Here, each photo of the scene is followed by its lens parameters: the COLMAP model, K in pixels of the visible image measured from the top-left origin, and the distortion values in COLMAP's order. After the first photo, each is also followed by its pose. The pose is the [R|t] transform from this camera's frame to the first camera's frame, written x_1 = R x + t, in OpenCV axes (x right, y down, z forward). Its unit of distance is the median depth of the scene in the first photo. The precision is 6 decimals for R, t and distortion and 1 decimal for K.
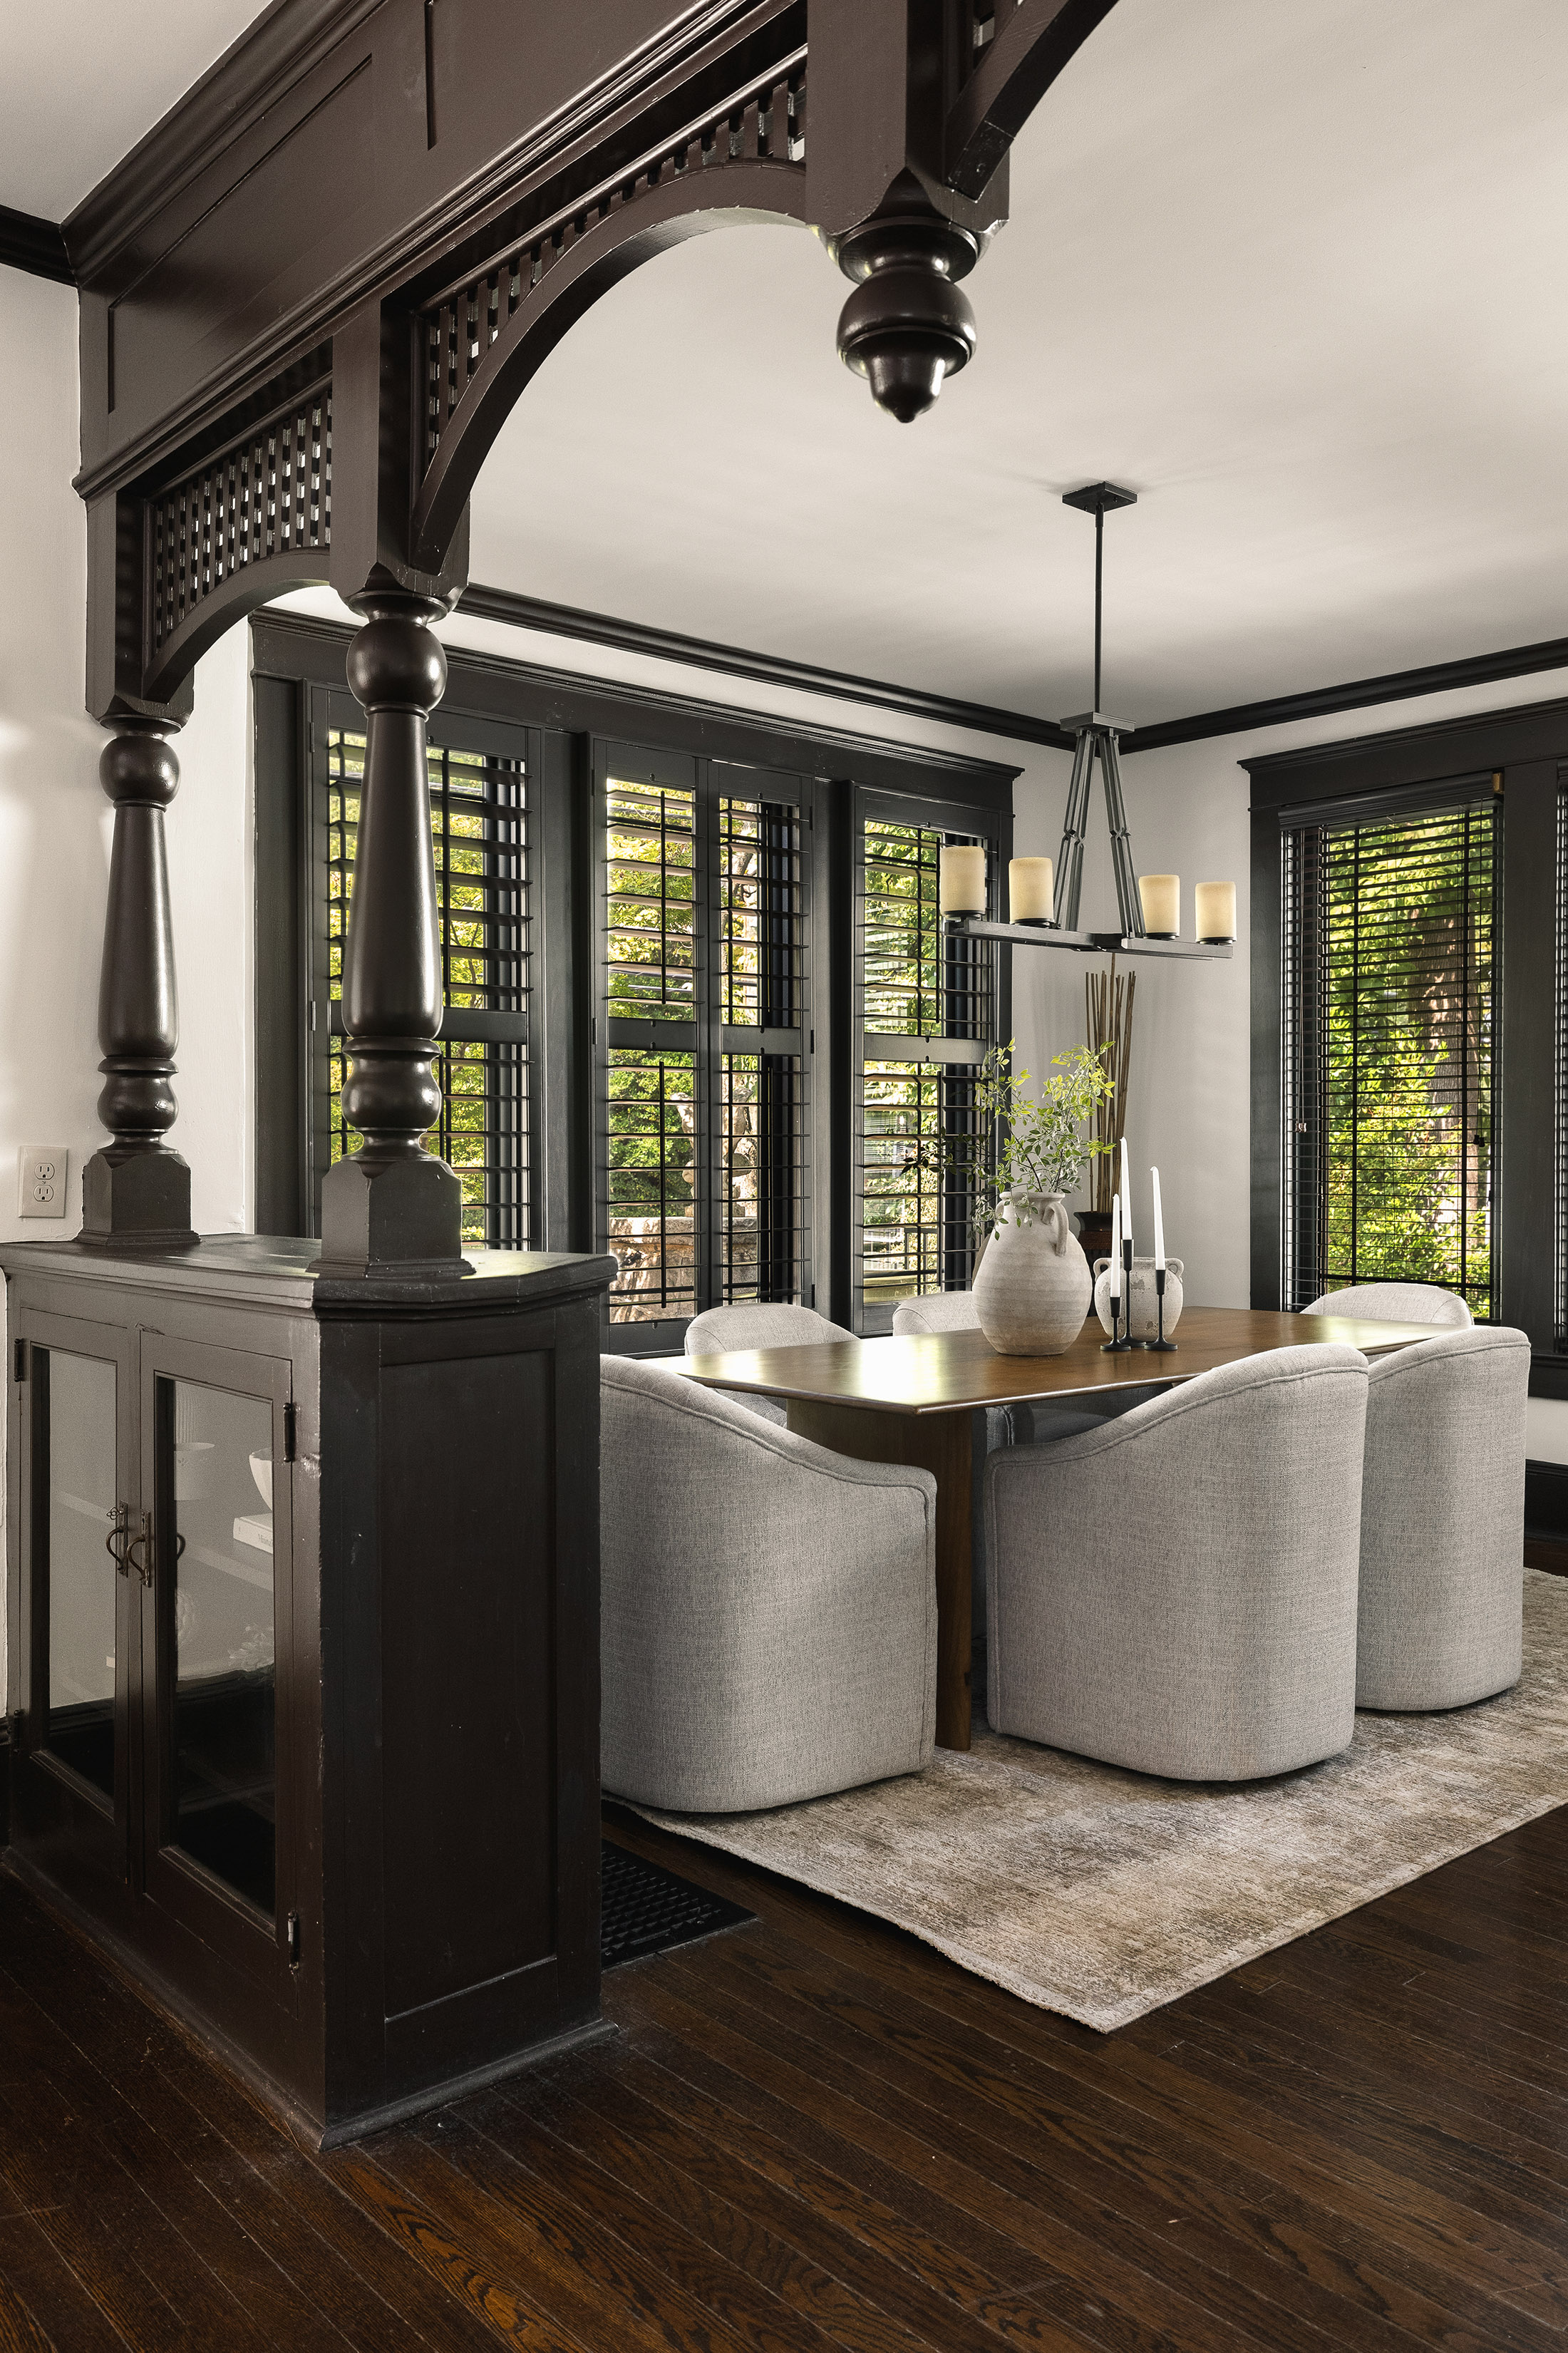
lens RADIAL K [[1753.7, 0, 784.0], [0, 1753.7, 1176.5], [0, 0, 1]] dist [0.000923, 0.001154]
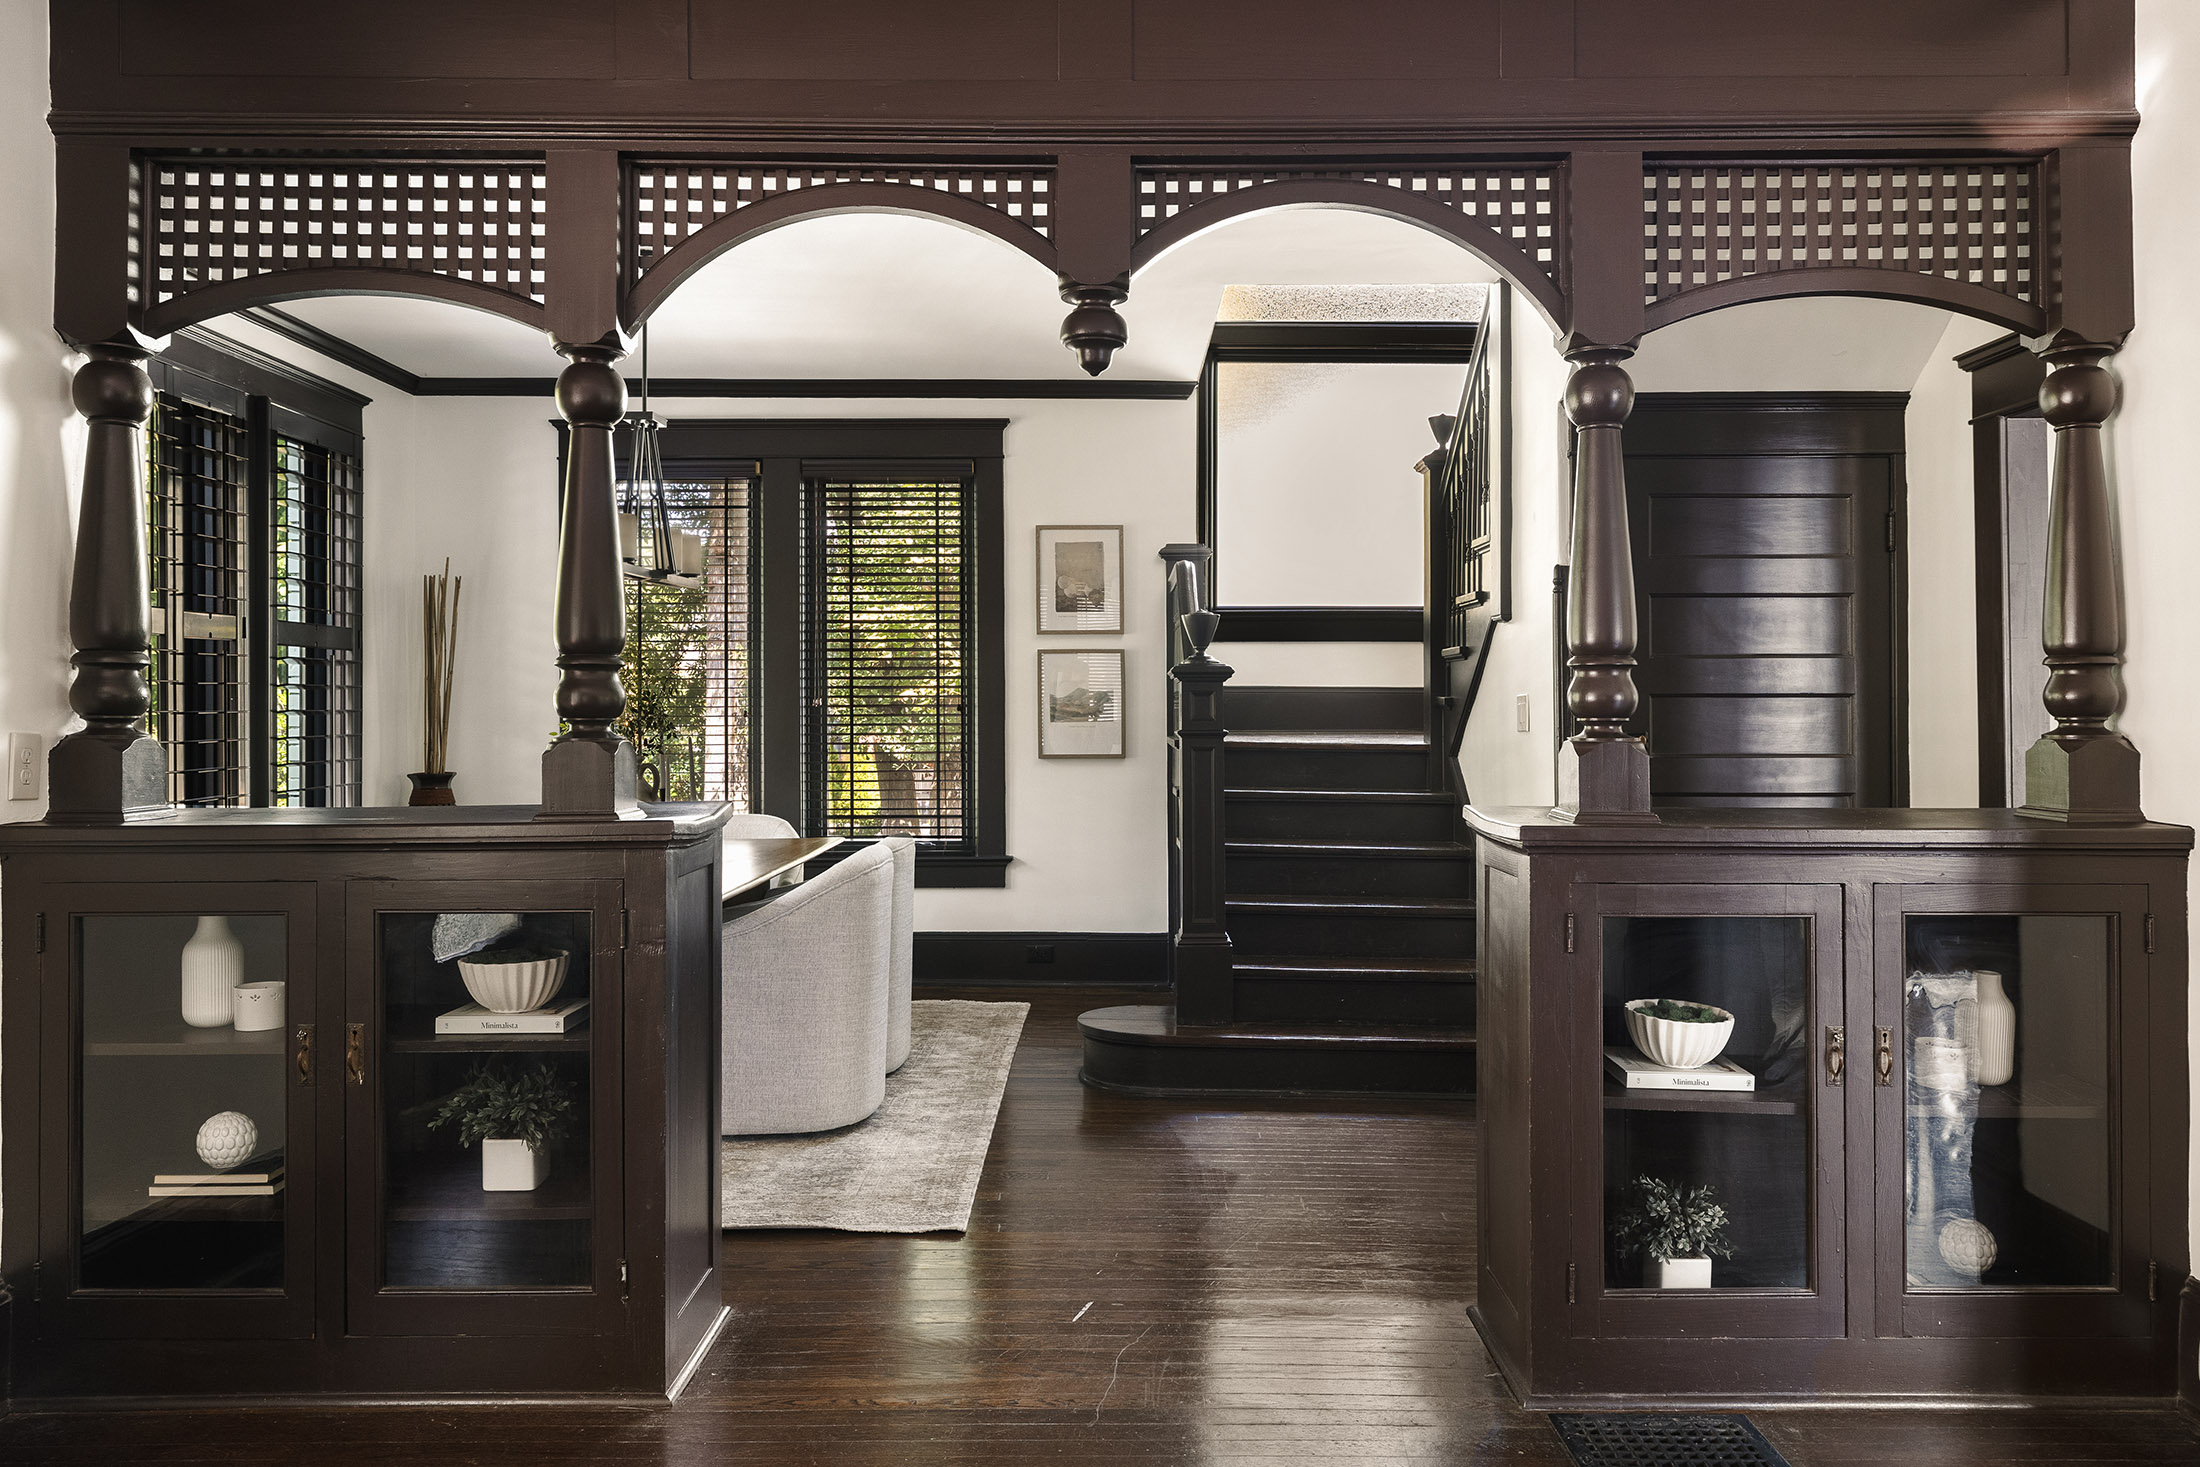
lens RADIAL K [[1505.6, 0, 1103.0], [0, 1505.6, 711.0], [0, 0, 1]] dist [-0.004810, -0.002006]
pose [[0.675370, -0.001291, 0.737478, -0.606867], [0.014006, 0.999841, -0.011075, -0.010026], [-0.737346, 0.017809, 0.675280, -0.092014]]
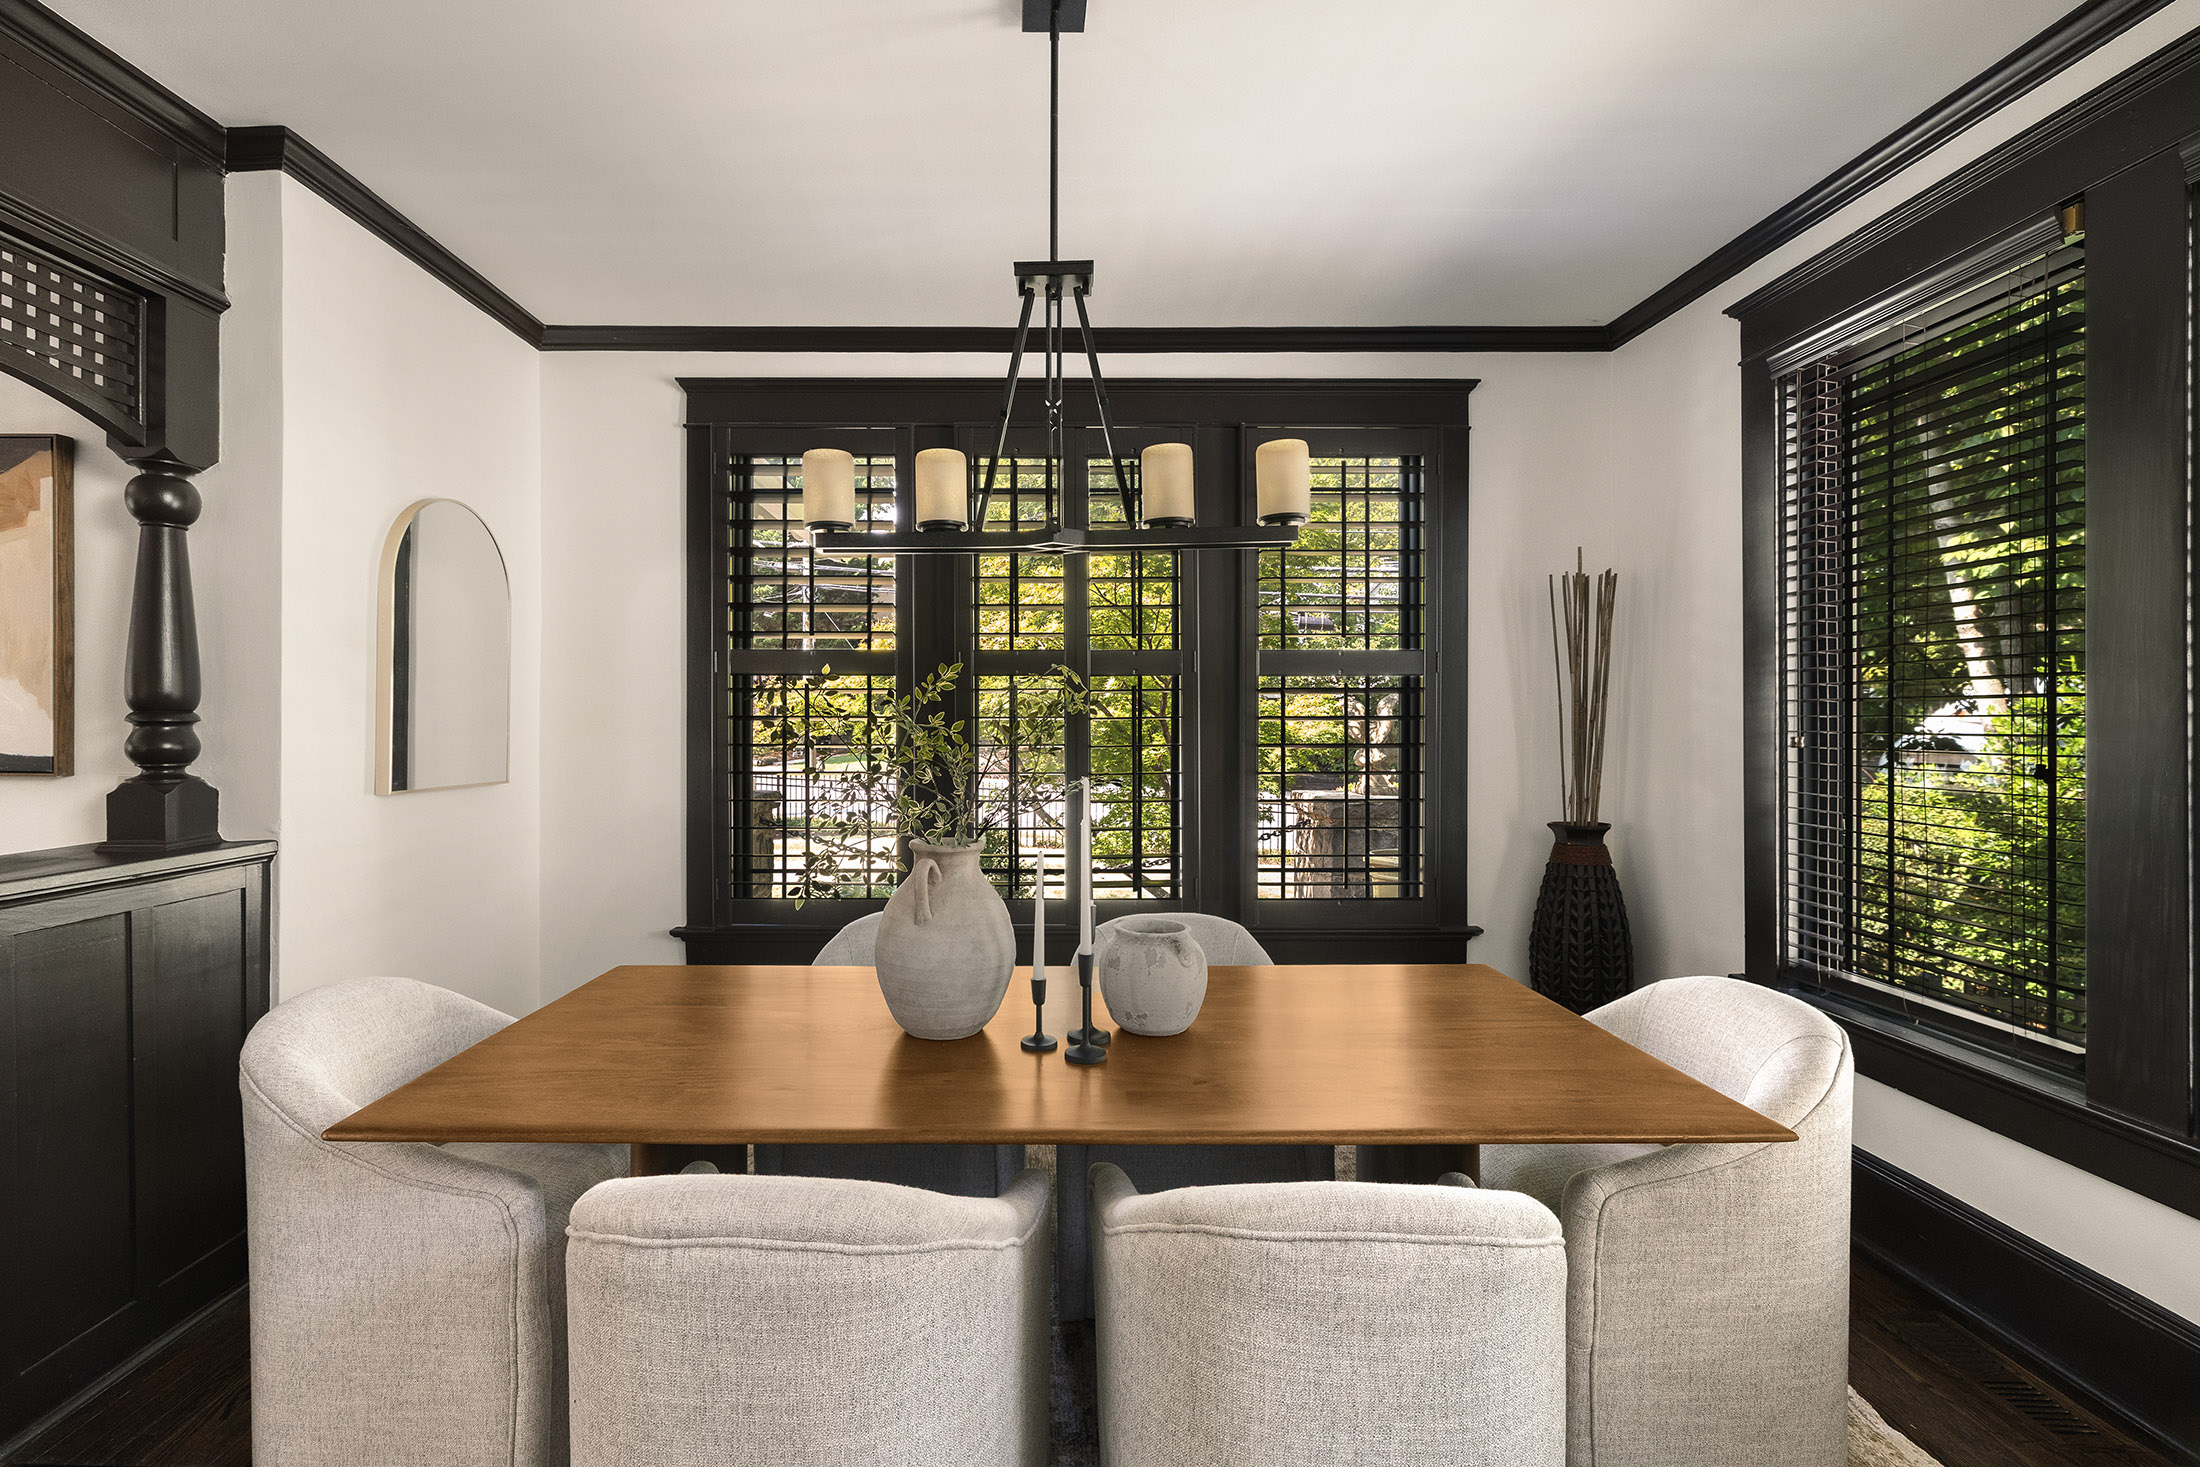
lens RADIAL K [[939.8, 0, 1086.8], [0, 939.8, 718.4], [0, 0, 1]] dist [-0.000327, -0.000077]
pose [[0.757566, 0.003916, -0.652747, 0.637673], [-0.012719, 0.999881, -0.008763, -0.062383], [0.652635, 0.014941, 0.757525, 0.903373]]
